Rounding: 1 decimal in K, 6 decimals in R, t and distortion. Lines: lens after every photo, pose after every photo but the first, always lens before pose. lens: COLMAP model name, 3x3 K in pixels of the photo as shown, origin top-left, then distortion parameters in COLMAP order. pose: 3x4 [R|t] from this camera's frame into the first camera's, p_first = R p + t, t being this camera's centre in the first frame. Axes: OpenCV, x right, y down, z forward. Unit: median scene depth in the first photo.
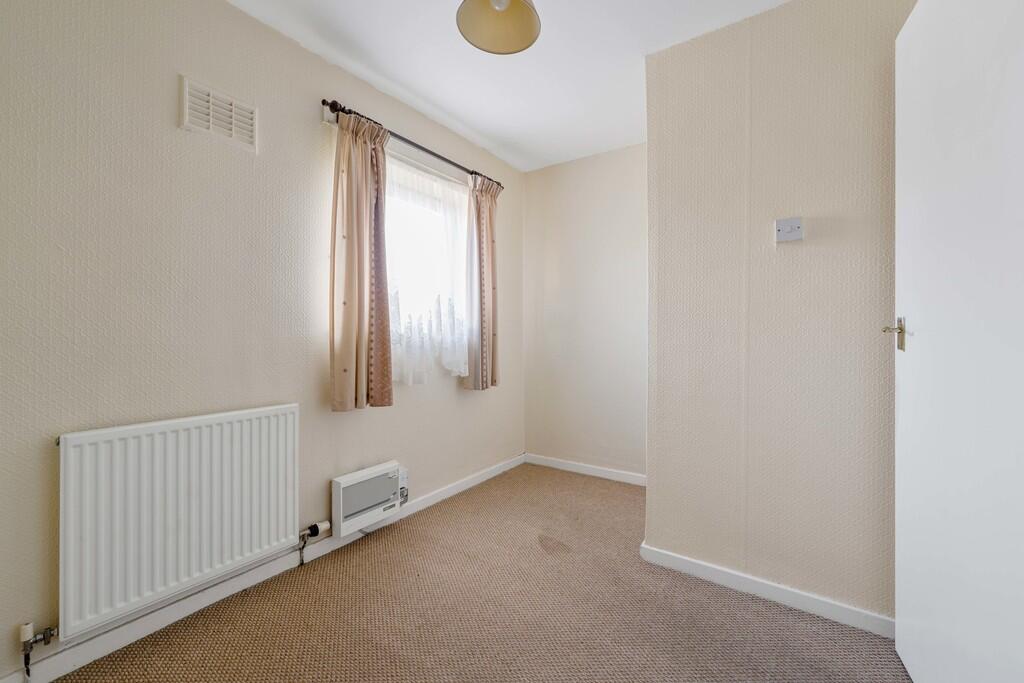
lens RADIAL K [[429.4, 0, 499.2], [0, 429.4, 327.4], [0, 0, 1]] dist [0.000121, 0.000028]
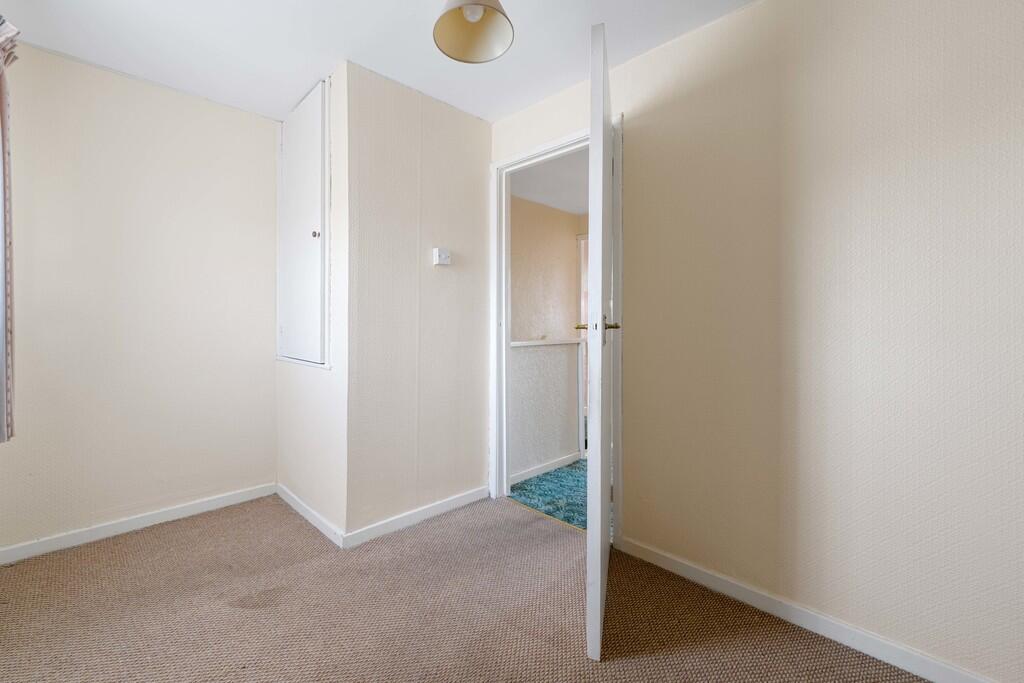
lens RADIAL K [[429.4, 0, 499.2], [0, 429.4, 327.4], [0, 0, 1]] dist [0.000121, 0.000028]
pose [[0.173045, -0.013398, 0.984823, -0.635806], [-0.009071, 0.999843, 0.015196, -0.013019], [-0.984872, -0.011563, 0.172896, 0.480254]]
